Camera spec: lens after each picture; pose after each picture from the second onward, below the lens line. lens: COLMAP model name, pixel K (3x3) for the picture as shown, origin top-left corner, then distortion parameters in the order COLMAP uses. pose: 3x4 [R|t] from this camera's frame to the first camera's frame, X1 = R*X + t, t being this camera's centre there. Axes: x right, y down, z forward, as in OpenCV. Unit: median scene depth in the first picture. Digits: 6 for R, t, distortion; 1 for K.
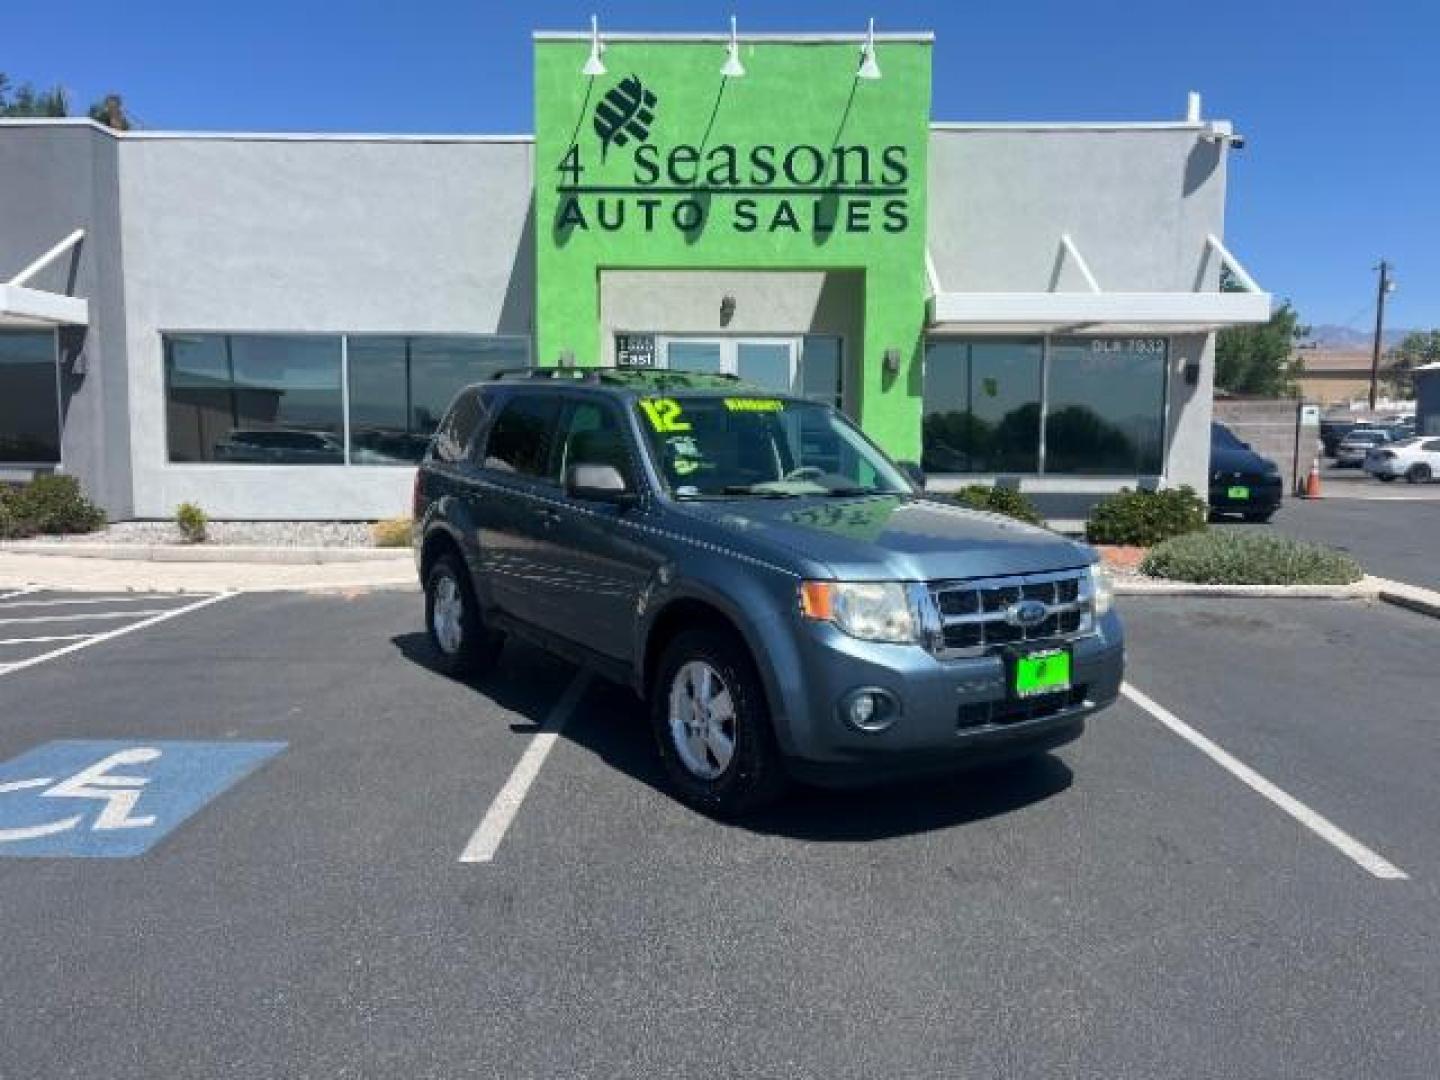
lens RADIAL K [[1076.5, 0, 710.0], [0, 1076.5, 531.8], [0, 0, 1]] dist [0.047153, -0.050738]
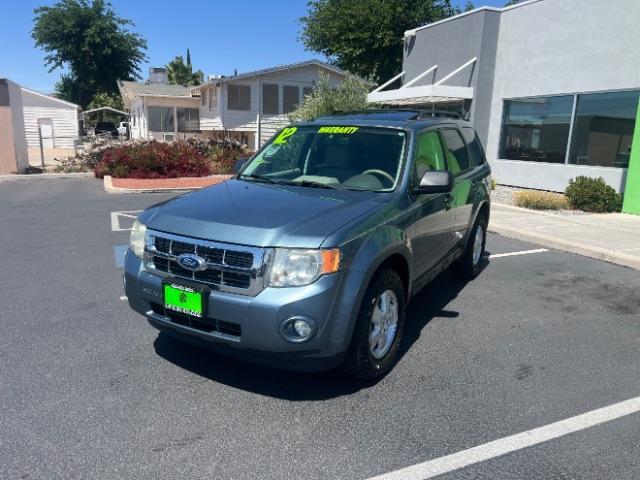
lens RADIAL K [[478.4, 0, 316.1], [0, 478.4, 244.5], [0, 0, 1]] dist [0.047153, -0.050738]
pose [[0.417901, 0.202604, -0.885613, 0.289135], [-0.105294, 0.979048, 0.174293, -0.026992], [0.902370, 0.020413, 0.430478, 0.252089]]
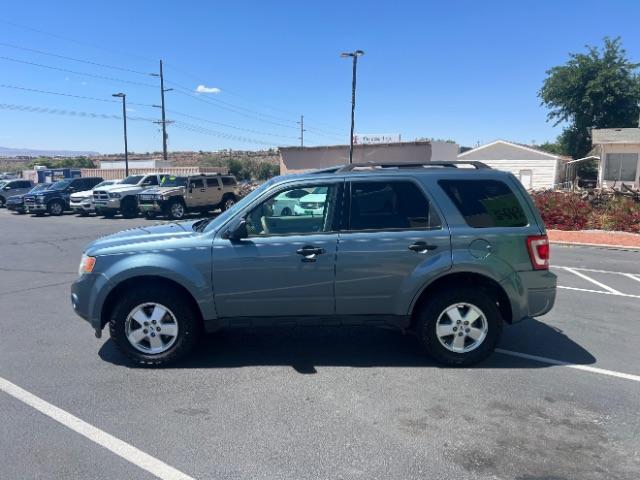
lens RADIAL K [[478.4, 0, 317.0], [0, 478.4, 240.1], [0, 0, 1]] dist [0.047153, -0.050738]
pose [[-0.546291, 0.097877, -0.831857, 0.296435], [-0.103137, 0.977731, 0.182772, -0.069998], [0.831221, 0.185642, -0.524031, 0.588224]]
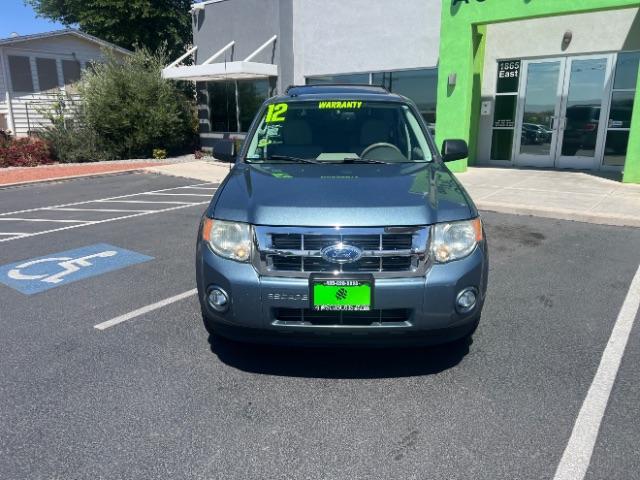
lens RADIAL K [[478.4, 0, 315.7], [0, 478.4, 239.2], [0, 0, 1]] dist [0.047153, -0.050738]
pose [[0.803741, 0.133282, -0.579858, 0.186288], [-0.040023, 0.984490, 0.170812, -0.015070], [0.593631, -0.114080, 0.796610, 0.141428]]
